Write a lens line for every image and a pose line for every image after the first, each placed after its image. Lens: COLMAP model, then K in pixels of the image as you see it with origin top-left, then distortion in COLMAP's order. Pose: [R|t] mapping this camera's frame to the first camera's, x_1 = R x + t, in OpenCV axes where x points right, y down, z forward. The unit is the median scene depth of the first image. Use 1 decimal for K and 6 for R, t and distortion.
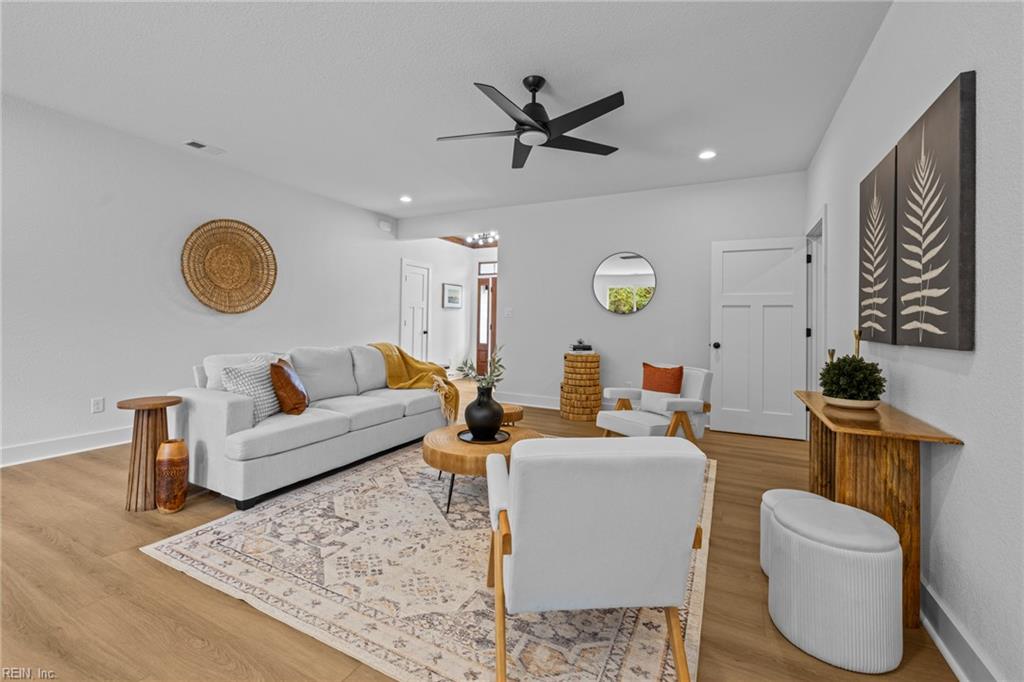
lens RADIAL K [[433.5, 0, 501.8], [0, 433.5, 325.2], [0, 0, 1]] dist [-0.000288, 0.001810]
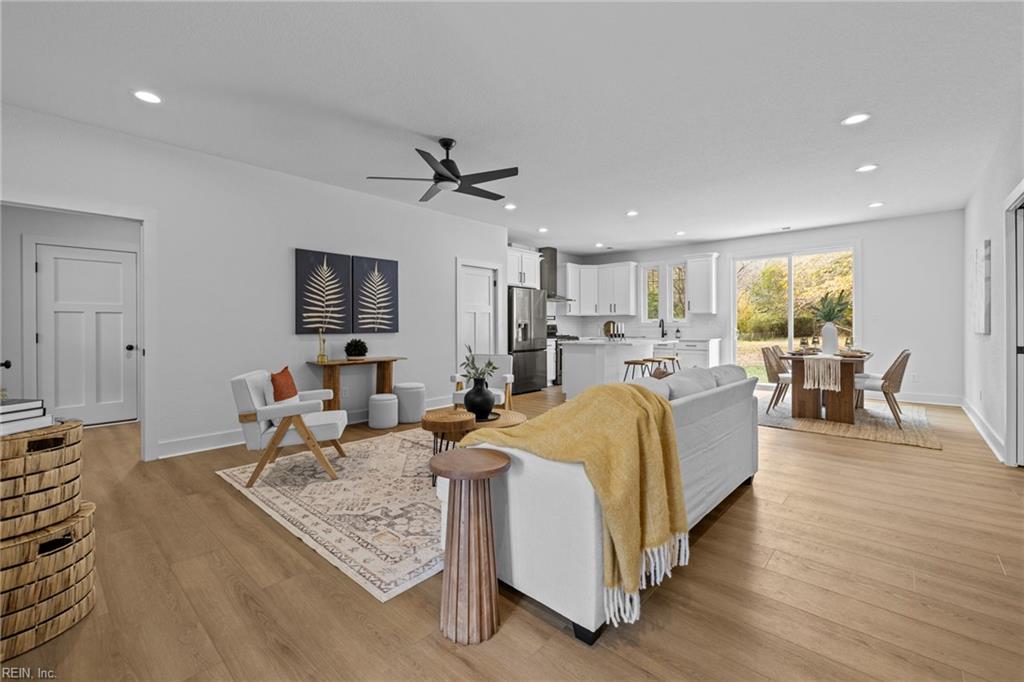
lens RADIAL K [[433.5, 0, 509.5], [0, 433.5, 326.2], [0, 0, 1]] dist [-0.000288, 0.001810]
pose [[-0.966586, -0.013324, 0.255997, -0.292326], [-0.010684, 0.999874, 0.011703, -0.016347], [-0.256121, 0.008577, -0.966607, 1.422366]]
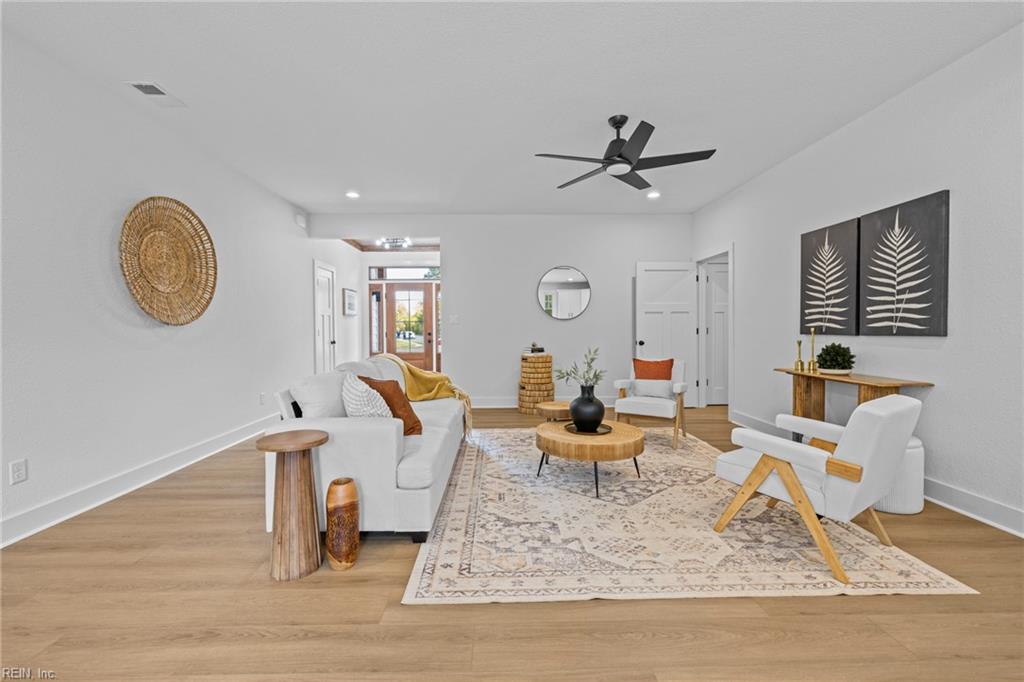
lens RADIAL K [[433.5, 0, 506.3], [0, 433.5, 335.6], [0, 0, 1]] dist [-0.000288, 0.001810]
pose [[0.876206, -0.030646, 0.480962, -0.490480], [0.025186, 0.999524, 0.017804, -0.008135], [-0.481278, -0.003487, 0.876561, 0.073703]]
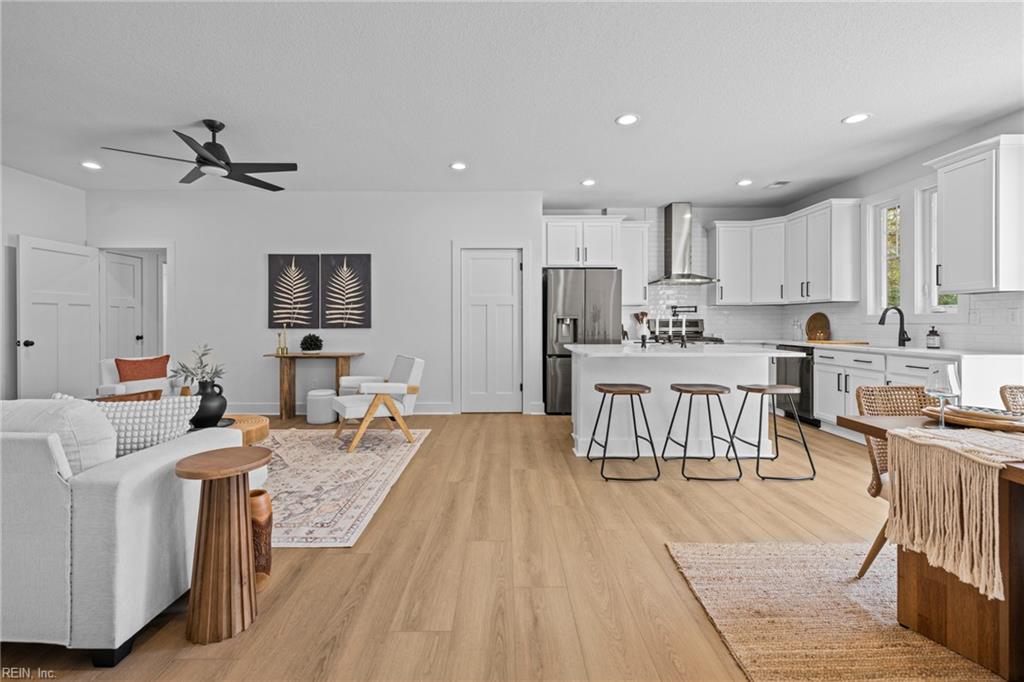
lens RADIAL K [[433.5, 0, 505.7], [0, 433.5, 325.3], [0, 0, 1]] dist [-0.000288, 0.001810]
pose [[-0.467173, -0.022094, 0.883890, -0.892750], [0.000699, 0.999678, 0.025358, -0.018055], [-0.884166, 0.012464, -0.467007, 0.538283]]
